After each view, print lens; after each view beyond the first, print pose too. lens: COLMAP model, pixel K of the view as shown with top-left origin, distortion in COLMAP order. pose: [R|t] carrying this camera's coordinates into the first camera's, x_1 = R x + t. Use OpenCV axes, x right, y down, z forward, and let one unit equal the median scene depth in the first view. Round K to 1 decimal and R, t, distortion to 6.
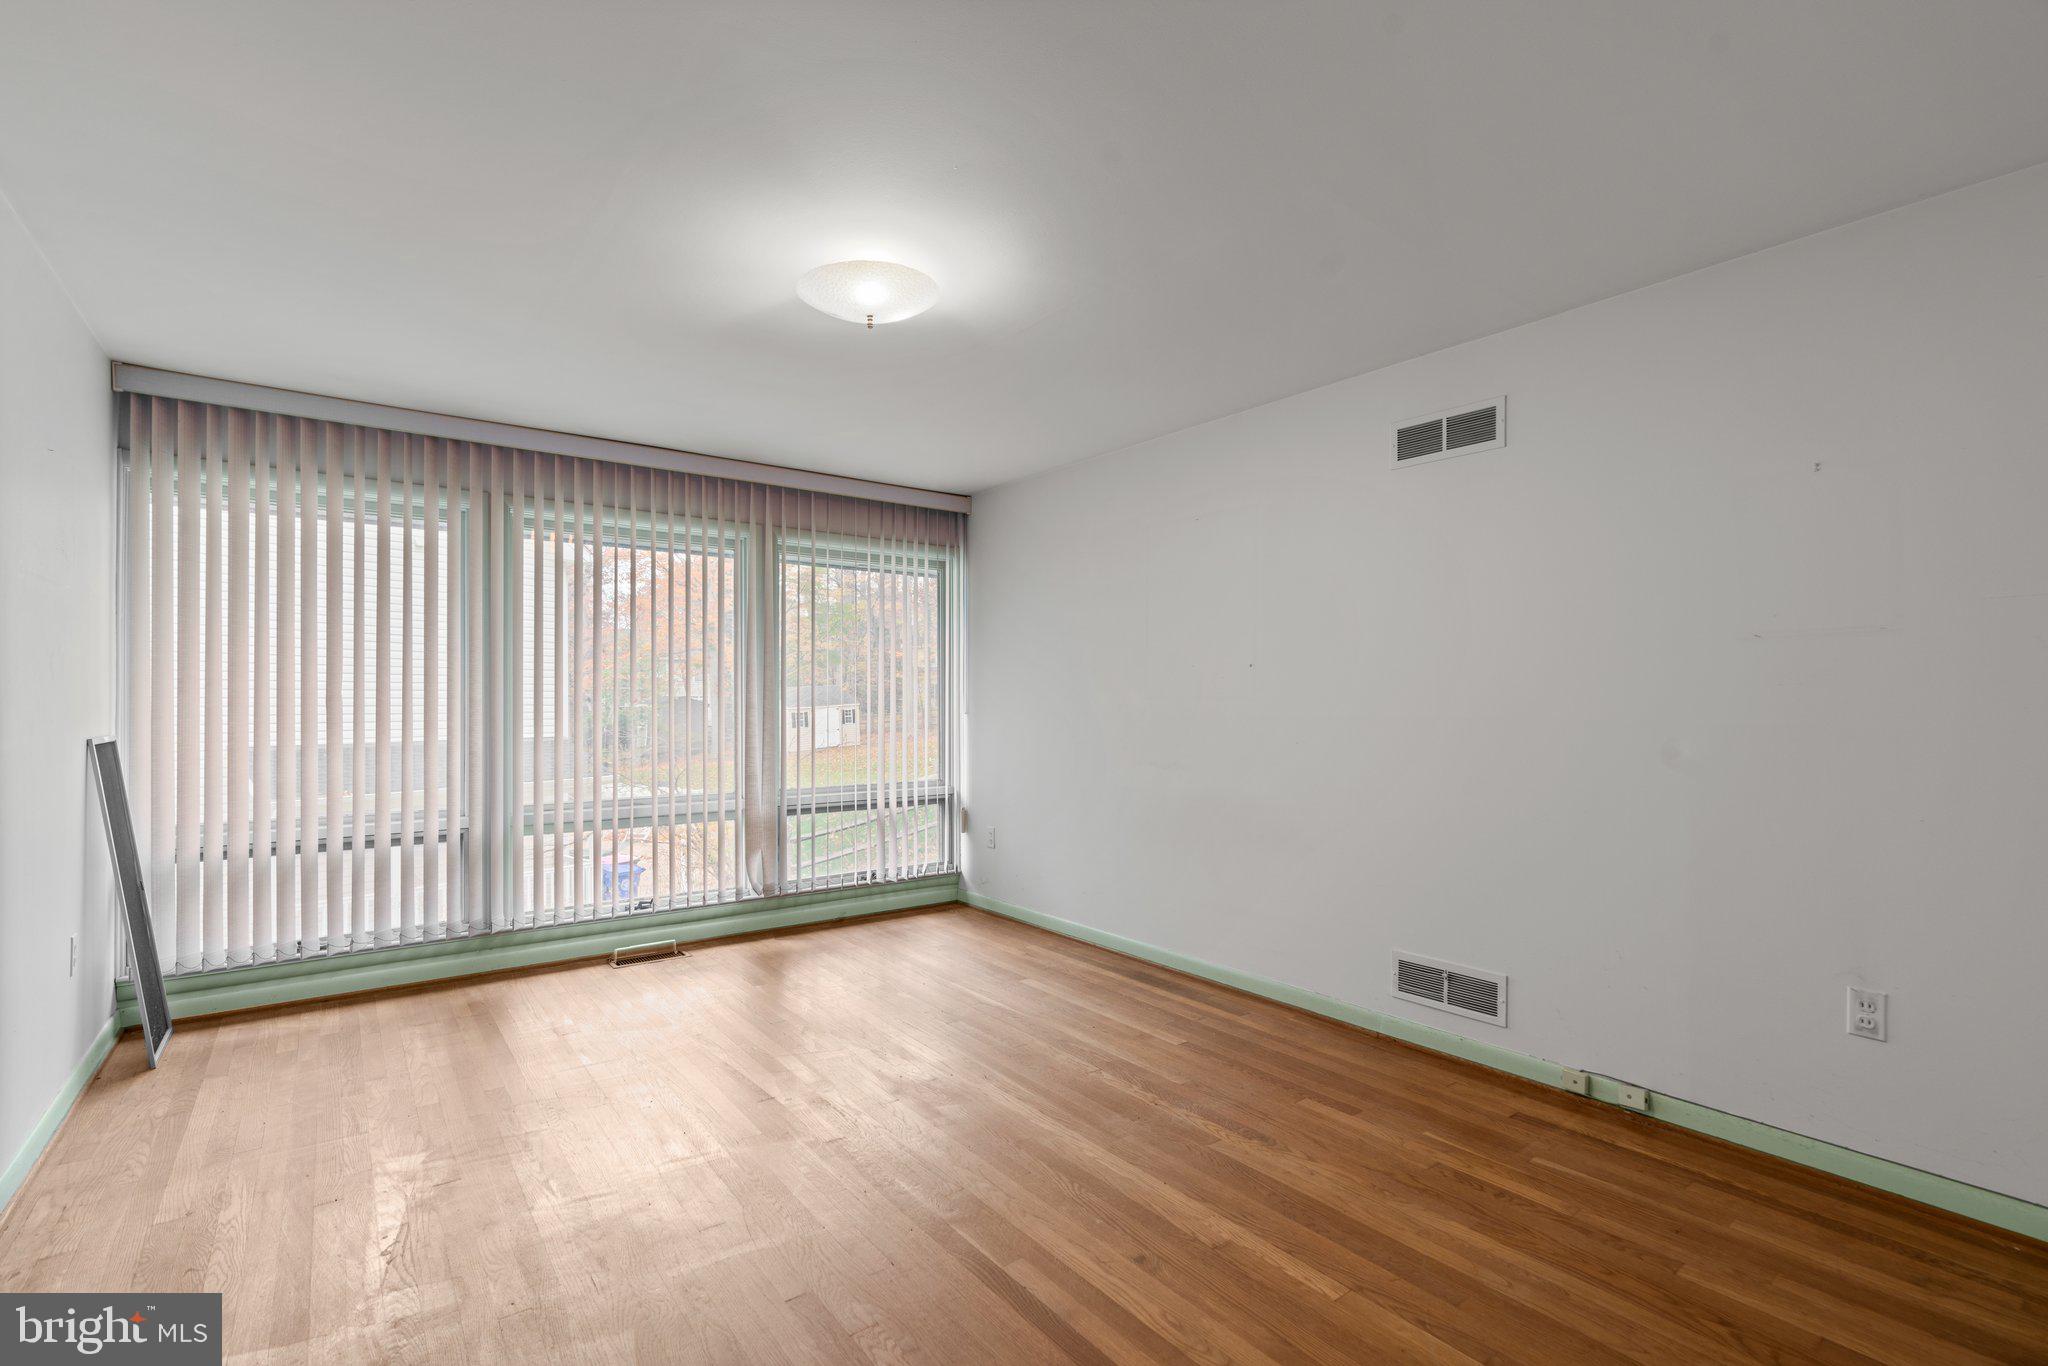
lens RADIAL K [[843.3, 0, 957.4], [0, 843.3, 695.0], [0, 0, 1]] dist [-0.002121, 0.000018]
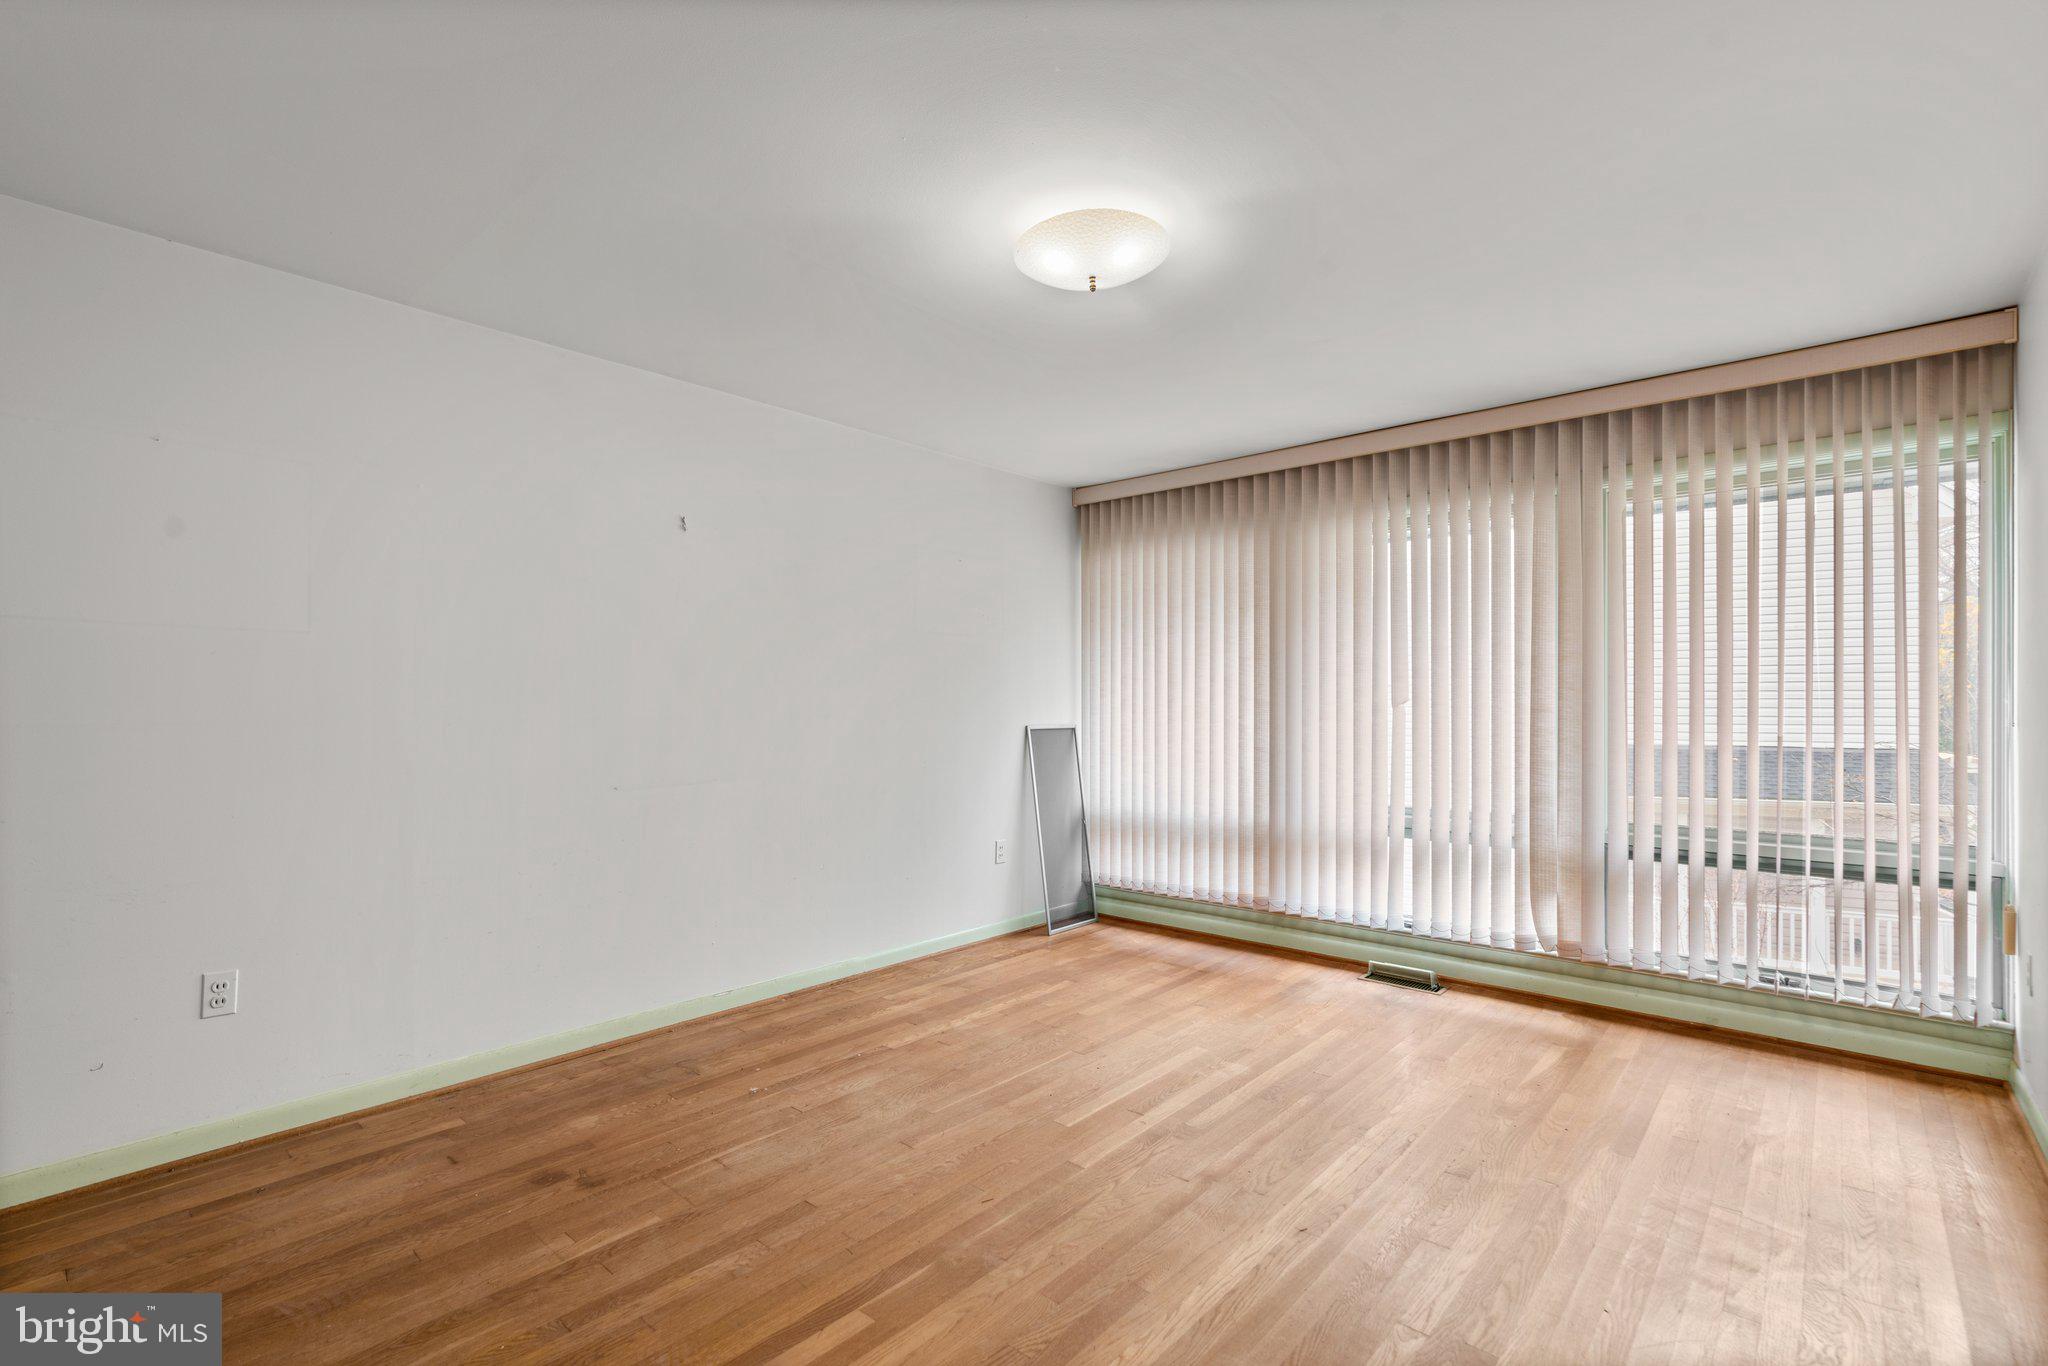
lens RADIAL K [[934.8, 0, 1035.5], [0, 934.8, 704.8], [0, 0, 1]] dist [-0.003603, 0.000454]
pose [[0.280905, 0.001415, -0.959735, 0.465394], [0.007154, 0.999968, 0.003568, 0.002942], [0.959709, -0.007869, 0.280886, 0.306708]]
